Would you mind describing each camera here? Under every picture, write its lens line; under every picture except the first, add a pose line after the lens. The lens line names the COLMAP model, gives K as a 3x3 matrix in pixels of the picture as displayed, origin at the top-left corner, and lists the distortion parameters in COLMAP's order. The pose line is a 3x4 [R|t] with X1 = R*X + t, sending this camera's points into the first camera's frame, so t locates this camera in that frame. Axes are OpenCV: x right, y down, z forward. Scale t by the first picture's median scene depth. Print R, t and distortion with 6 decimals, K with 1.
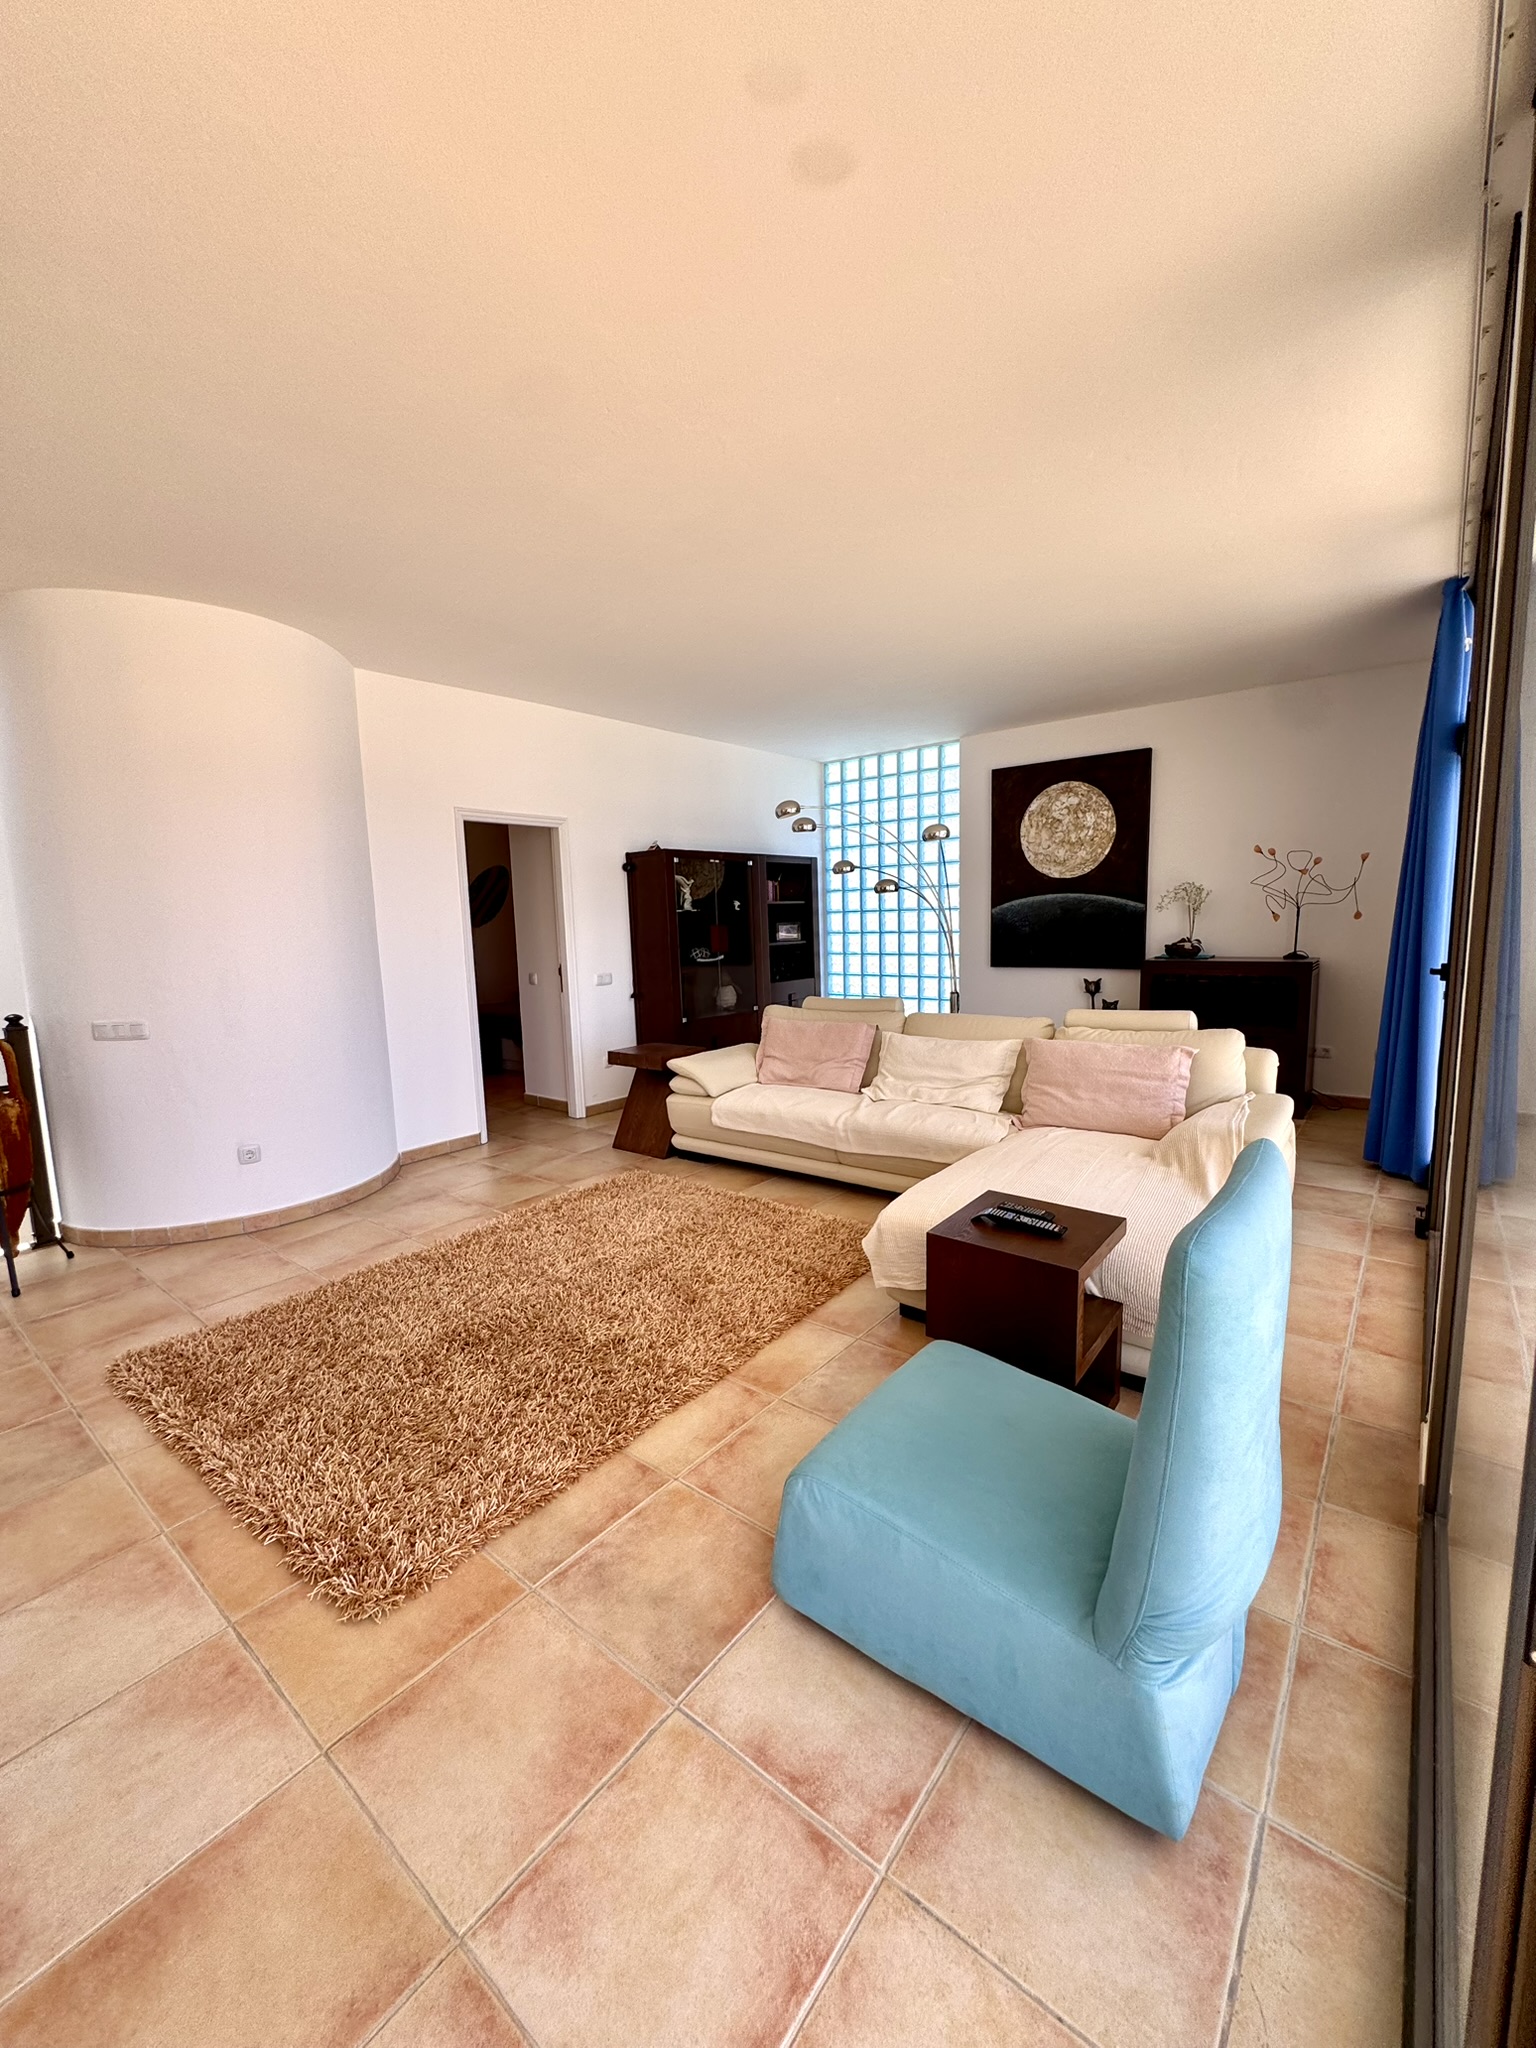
lens RADIAL K [[819.9, 0, 769.0], [0, 819.9, 1014.0], [0, 0, 1]] dist [-0.004346, 0.000787]
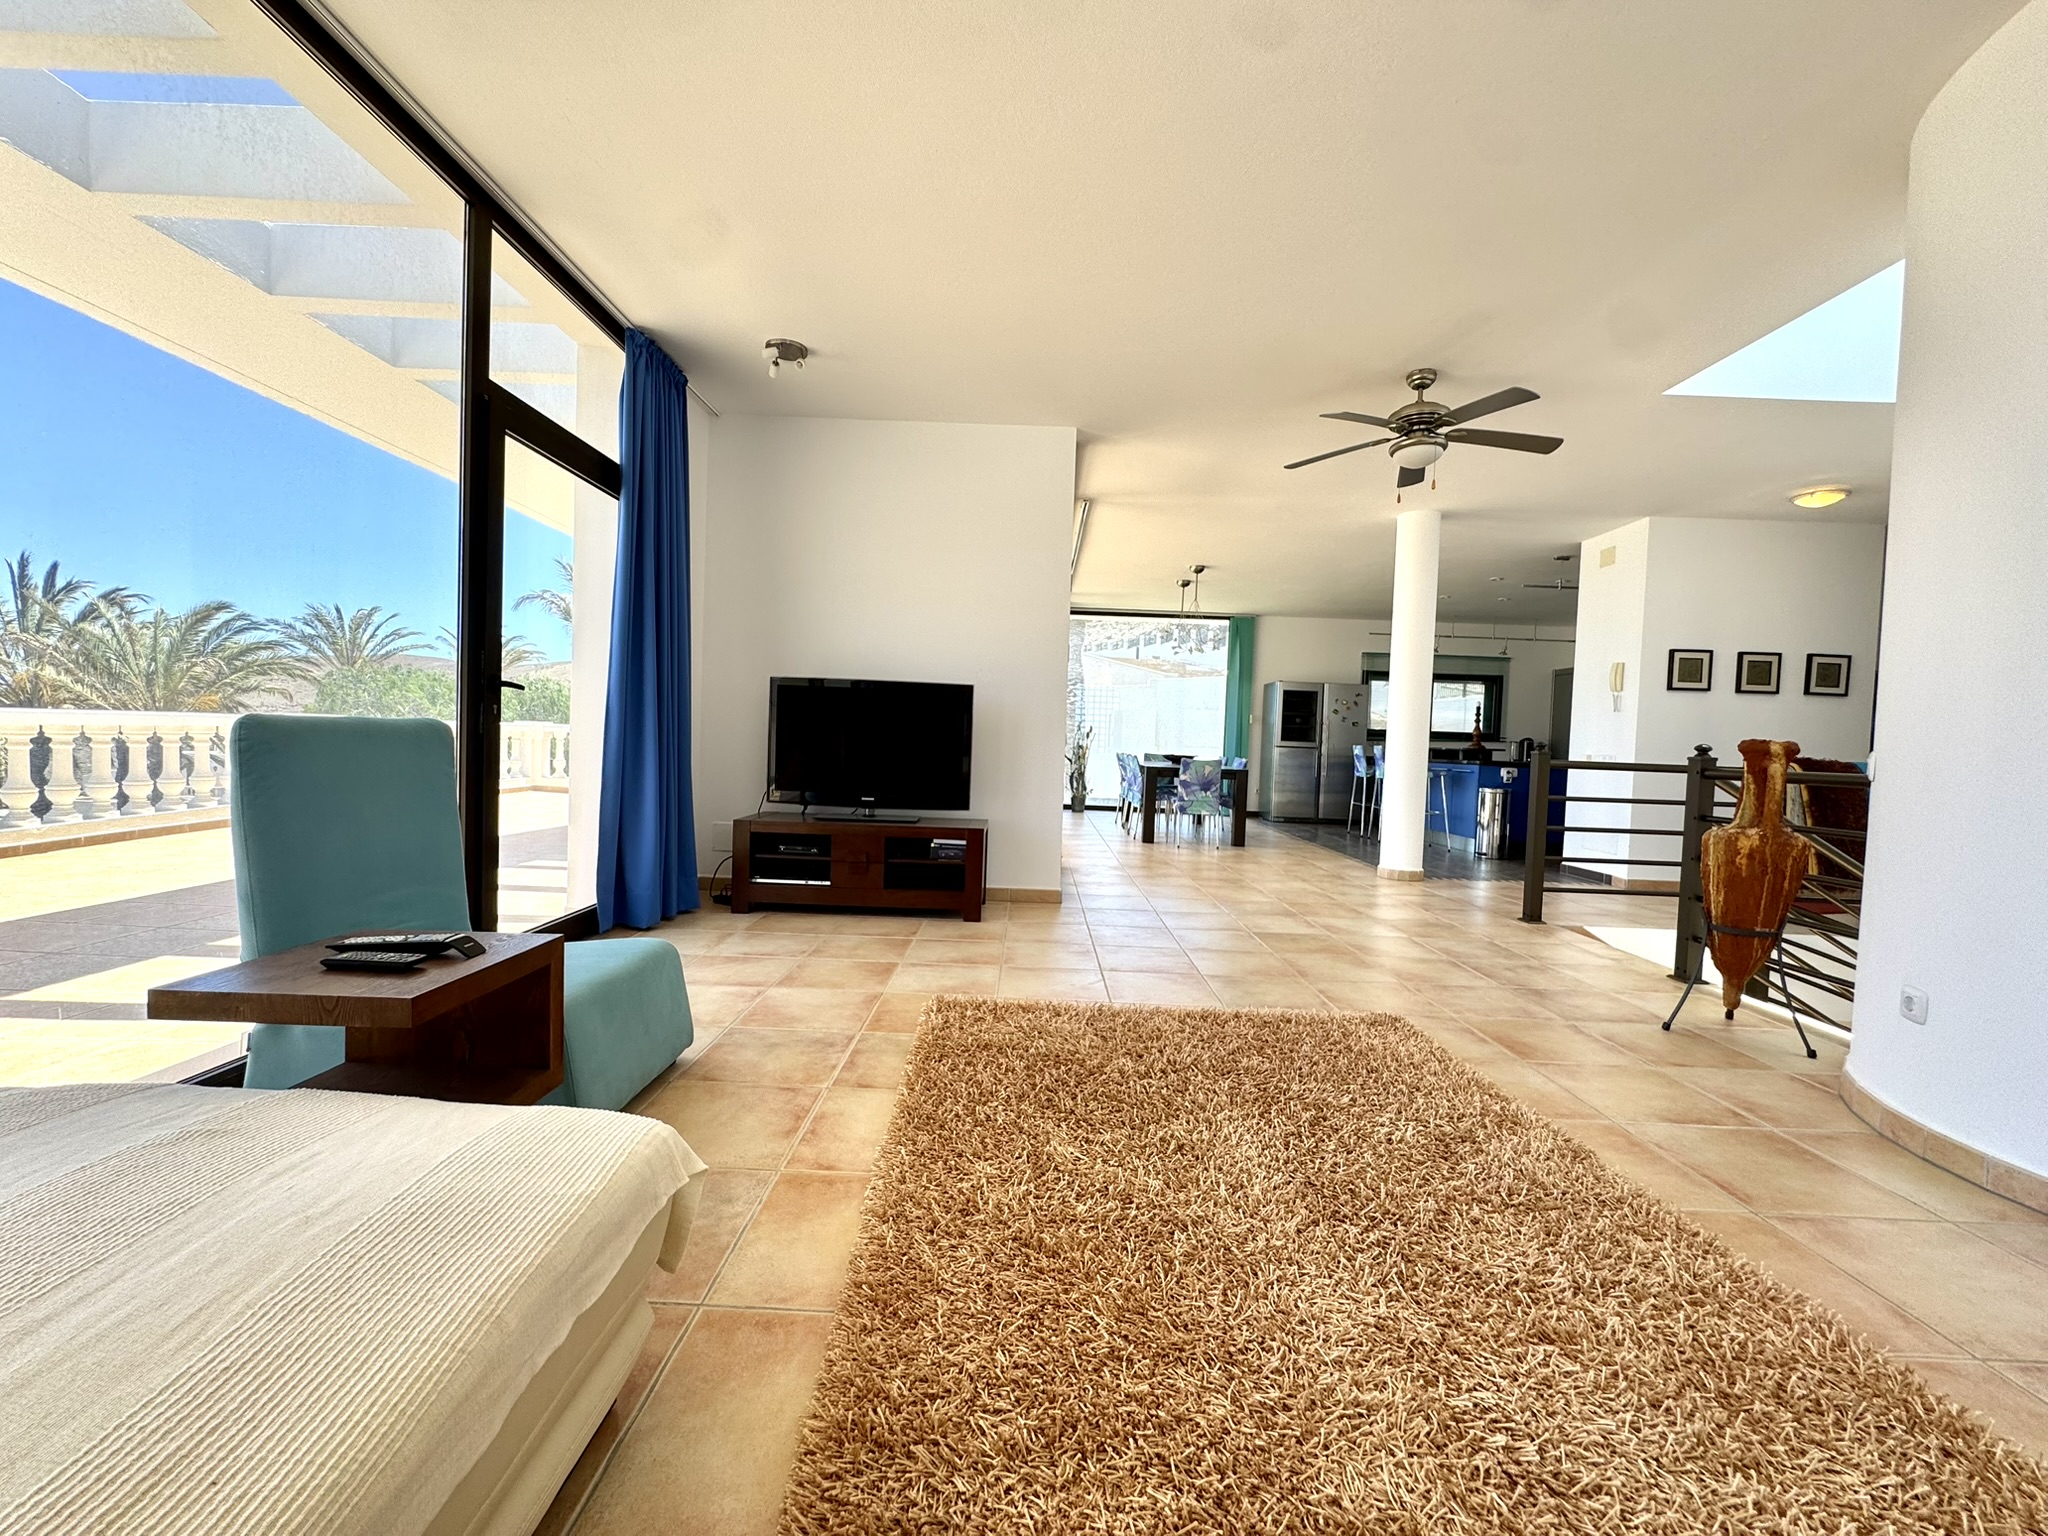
lens RADIAL K [[819.9, 0, 1020.3], [0, 819.9, 765.3], [0, 0, 1]] dist [-0.004346, 0.000787]
pose [[-0.788661, 0.018521, -0.614550, 0.143360], [-0.089798, 0.985358, 0.144935, -0.012020], [0.608236, 0.169489, -0.775450, 0.807546]]
